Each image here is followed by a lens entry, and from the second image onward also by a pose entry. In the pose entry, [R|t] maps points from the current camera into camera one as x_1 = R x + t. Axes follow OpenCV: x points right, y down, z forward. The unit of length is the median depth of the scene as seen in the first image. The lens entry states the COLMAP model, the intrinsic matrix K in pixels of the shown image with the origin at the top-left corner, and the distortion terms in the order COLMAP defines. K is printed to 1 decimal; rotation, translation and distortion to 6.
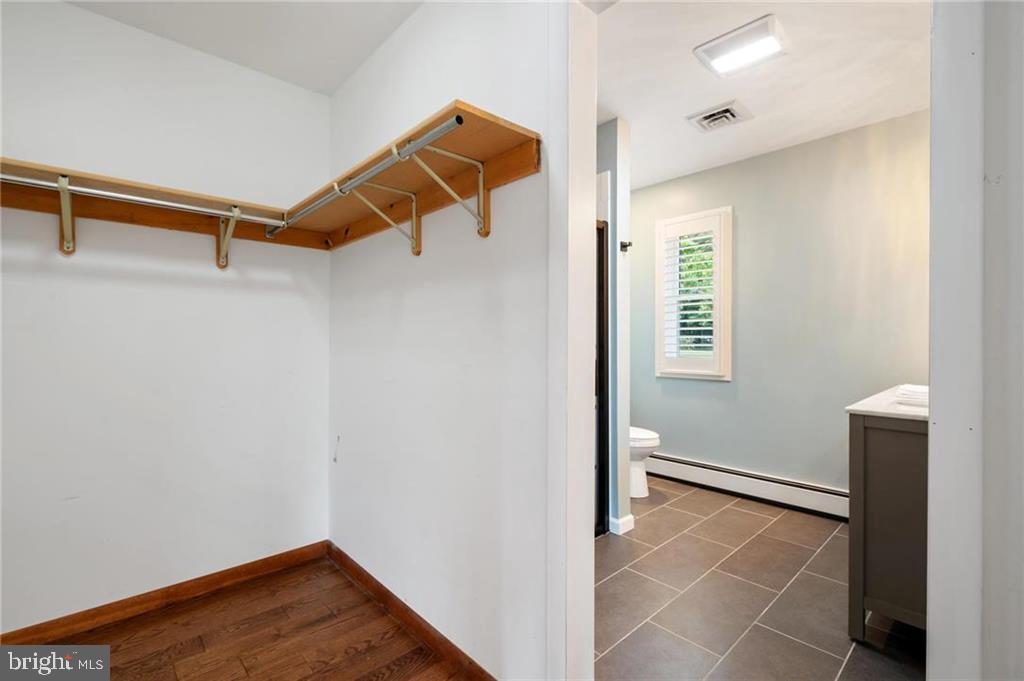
lens RADIAL K [[452.7, 0, 510.3], [0, 452.7, 344.7], [0, 0, 1]] dist [-0.002544, -0.002457]
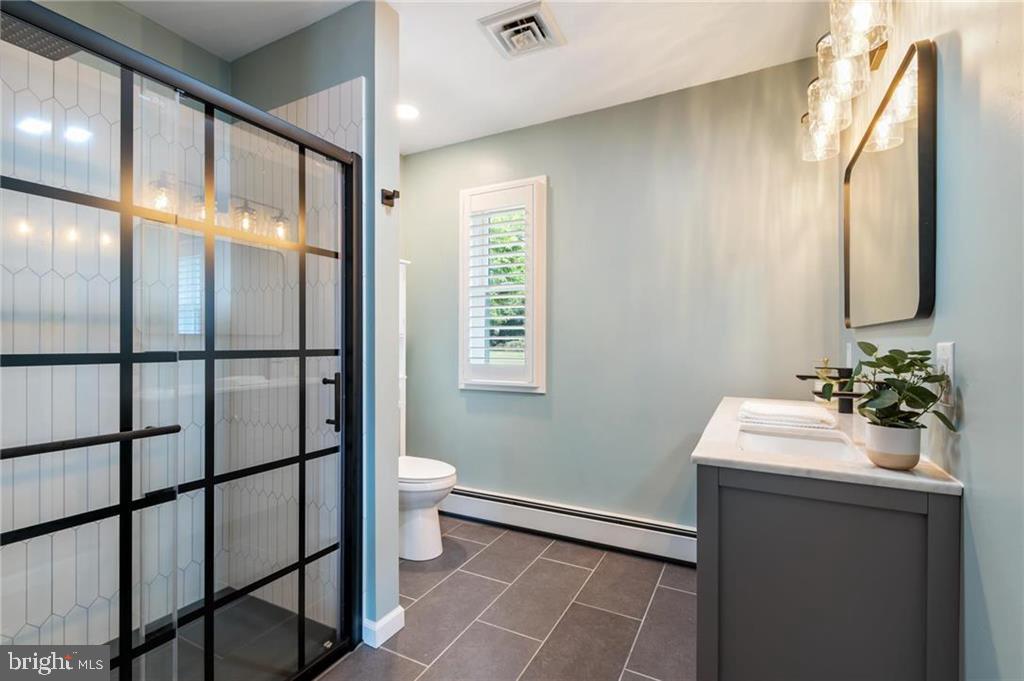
lens RADIAL K [[452.7, 0, 512.9], [0, 452.7, 341.8], [0, 0, 1]] dist [-0.002544, -0.002457]
pose [[0.940609, 0.006574, 0.339427, 0.195545], [-0.002211, 0.999910, -0.013237, -0.001106], [-0.339483, 0.011701, 0.940539, 0.319681]]
